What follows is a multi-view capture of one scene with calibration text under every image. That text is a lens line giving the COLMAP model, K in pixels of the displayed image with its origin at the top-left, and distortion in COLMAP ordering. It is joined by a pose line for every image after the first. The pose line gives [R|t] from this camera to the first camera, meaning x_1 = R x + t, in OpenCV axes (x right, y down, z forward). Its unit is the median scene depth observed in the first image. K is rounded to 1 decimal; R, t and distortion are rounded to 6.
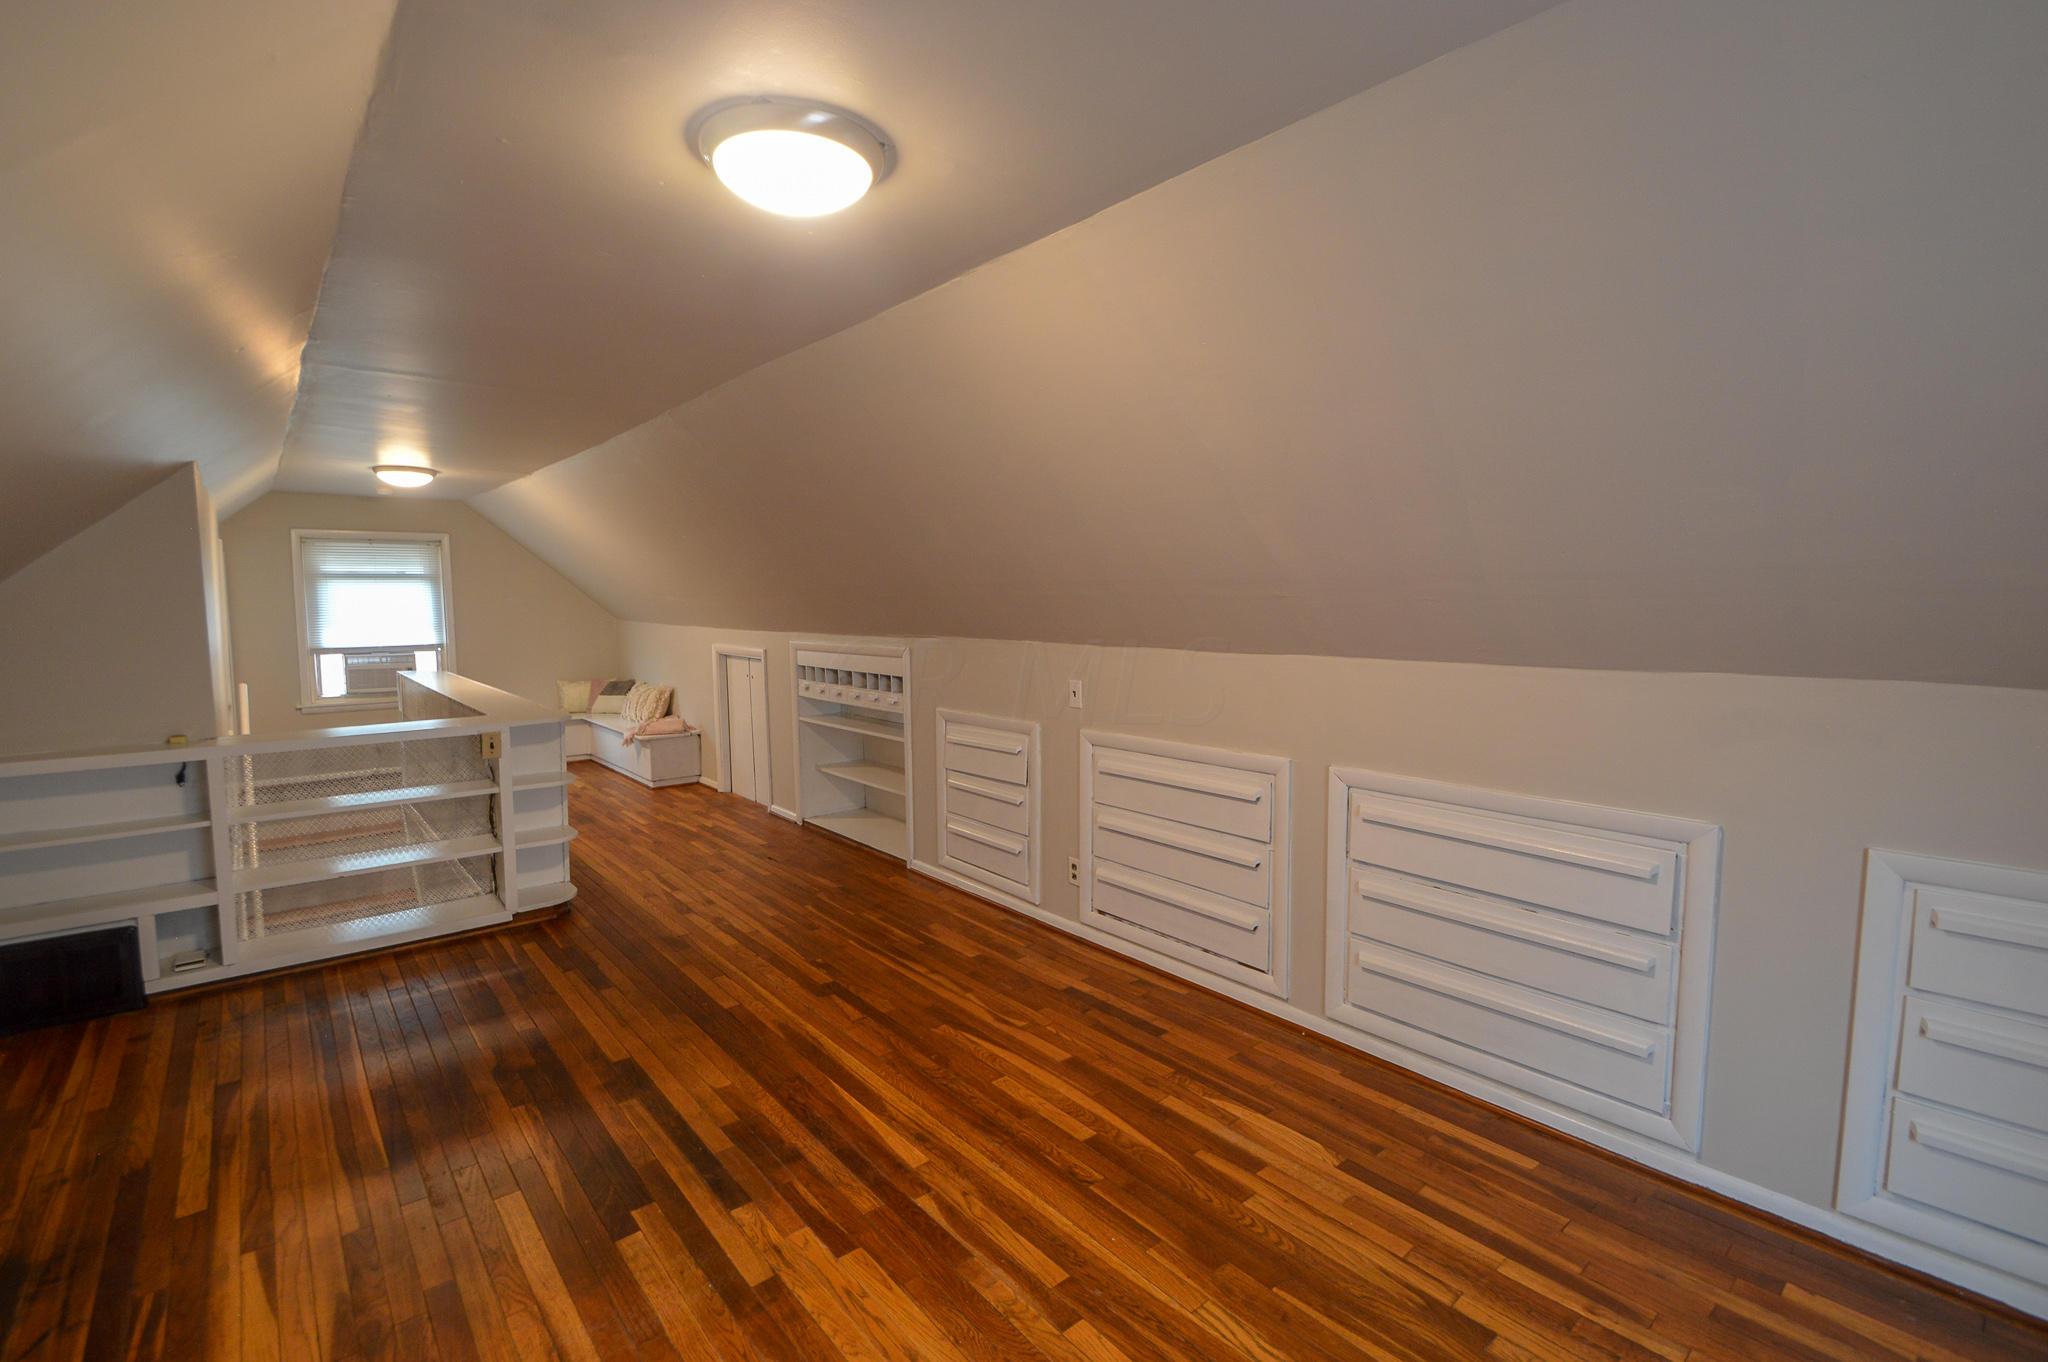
lens RADIAL K [[915.7, 0, 1024.0], [0, 915.7, 681.0], [0, 0, 1]] dist [0.030028, -0.011019]
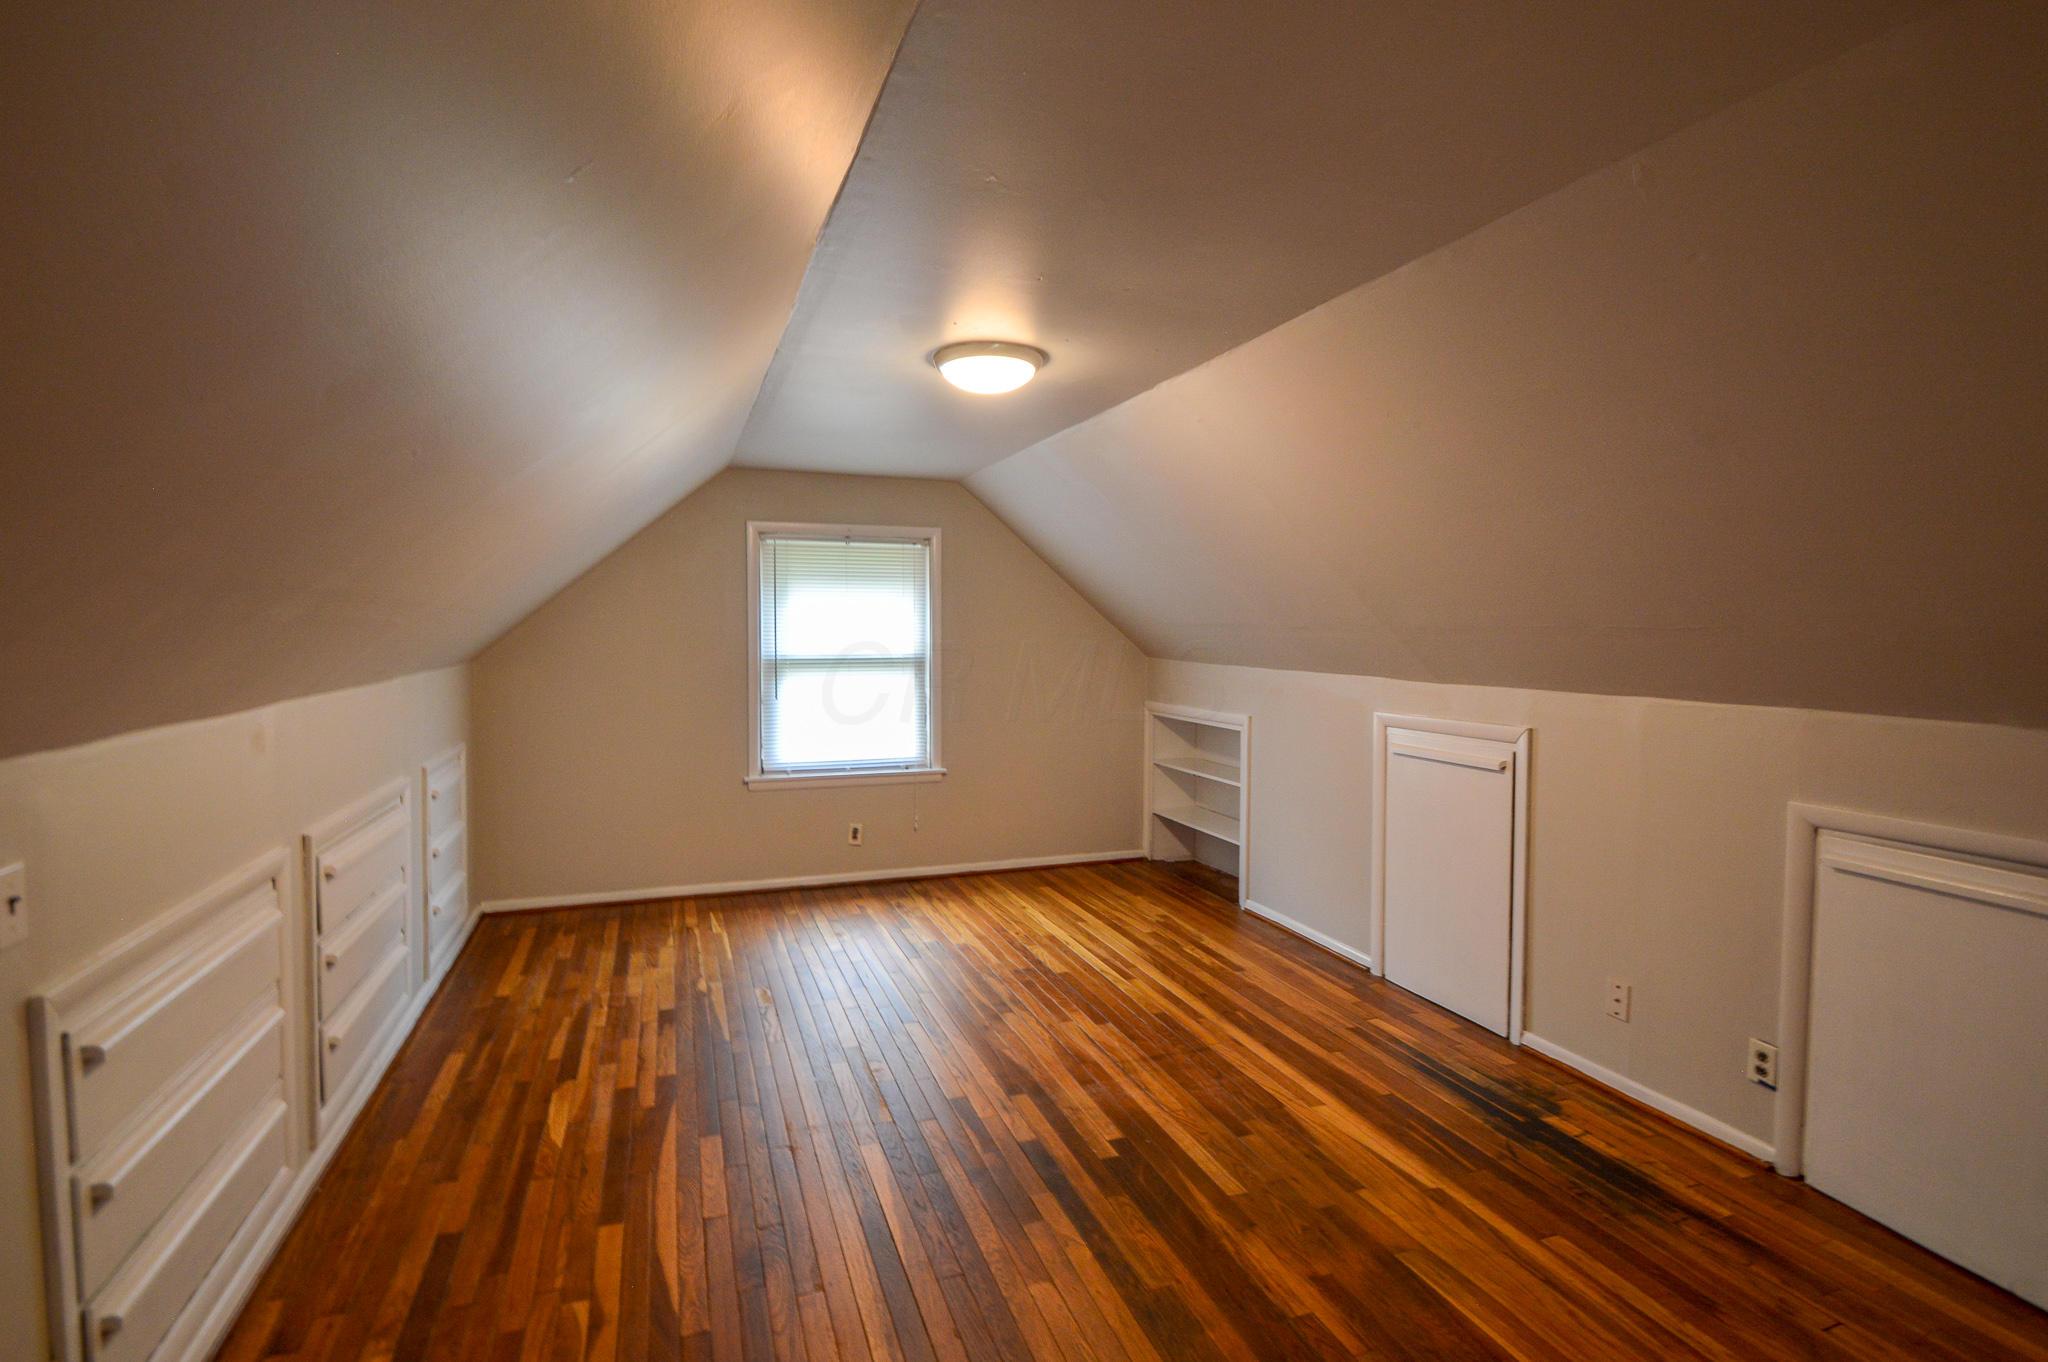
lens RADIAL K [[915.7, 0, 1024.0], [0, 915.7, 681.0], [0, 0, 1]] dist [0.030028, -0.011019]
pose [[-0.939085, -0.015296, 0.343345, -0.682262], [0.036558, 0.988896, 0.144044, -0.168703], [-0.341736, 0.147822, -0.928098, 1.969723]]
